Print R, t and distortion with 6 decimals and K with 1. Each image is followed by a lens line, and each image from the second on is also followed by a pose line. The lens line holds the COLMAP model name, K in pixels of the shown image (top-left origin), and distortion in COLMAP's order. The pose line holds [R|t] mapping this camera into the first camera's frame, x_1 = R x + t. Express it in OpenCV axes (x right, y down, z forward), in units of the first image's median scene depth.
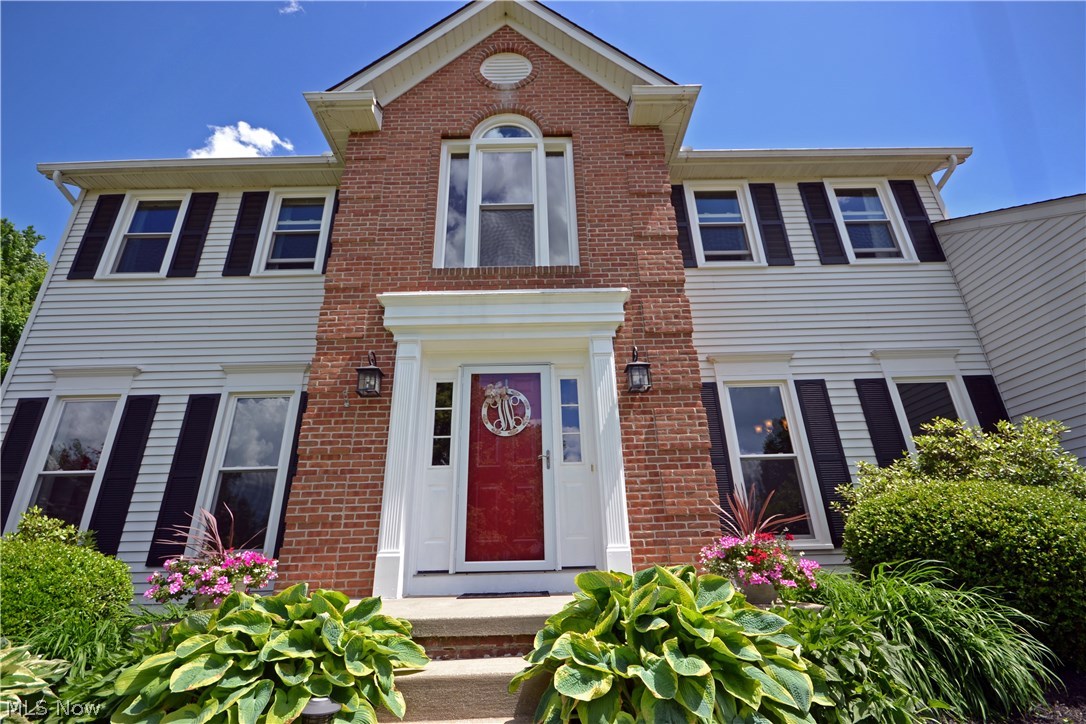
lens RADIAL K [[483.4, 0, 543.2], [0, 483.4, 366.5], [0, 0, 1]] dist [0.010900, -0.011572]
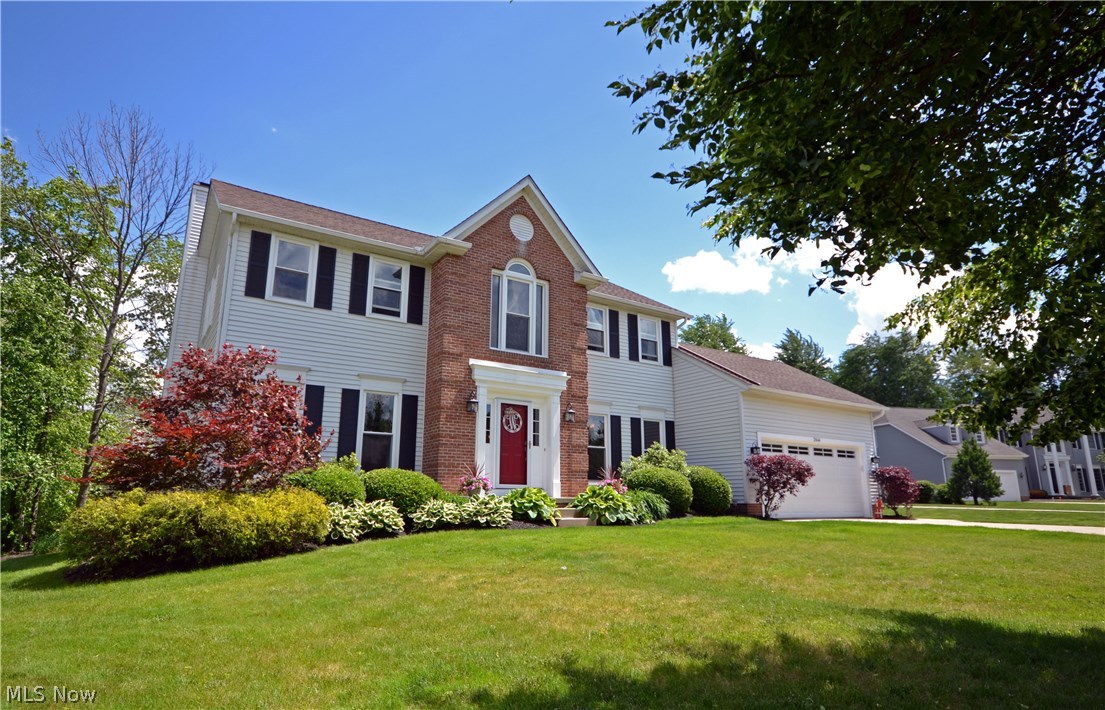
lens RADIAL K [[616.5, 0, 552.5], [0, 616.5, 355.0], [0, 0, 1]] dist [-0.002587, -0.000098]
pose [[0.831689, 0.155422, 0.533045, -1.425092], [-0.232960, 0.969115, 0.080909, -0.457513], [-0.504007, -0.191469, 0.842209, -1.373439]]
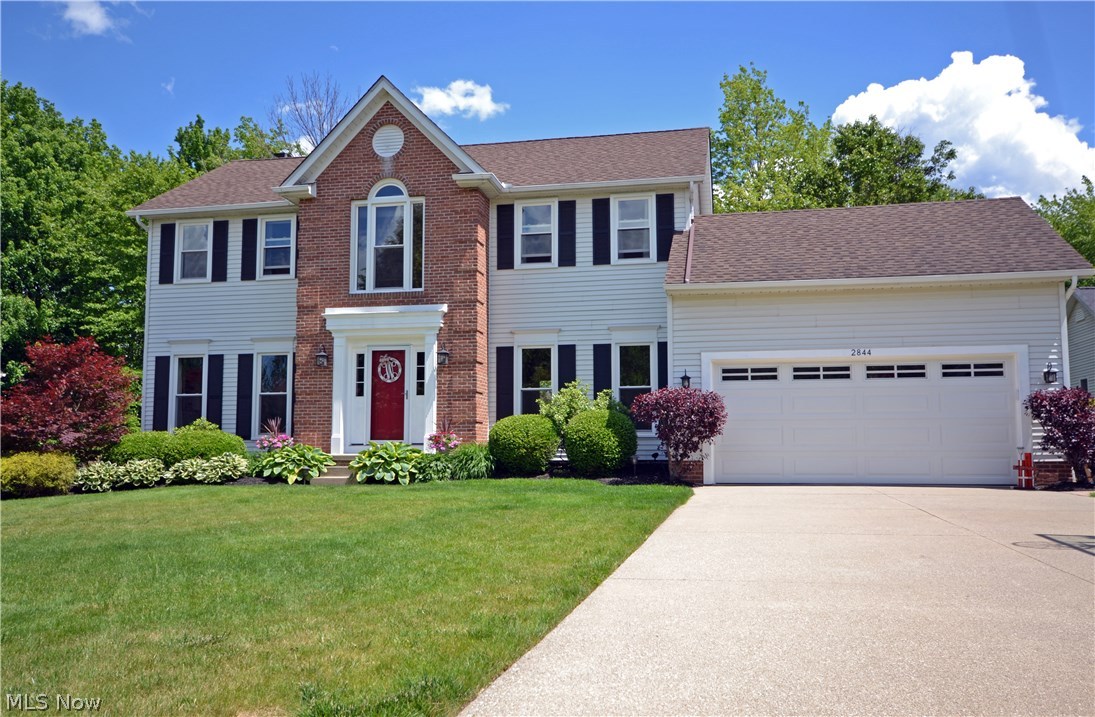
lens RADIAL K [[929.1, 0, 547.5], [0, 929.1, 358.5], [0, 0, 1]] dist [0.006221, -0.001837]
pose [[0.978110, 0.000987, -0.208085, 1.287097], [0.058114, 0.958904, 0.277714, -0.926672], [0.199808, -0.283727, 0.937857, -2.317149]]
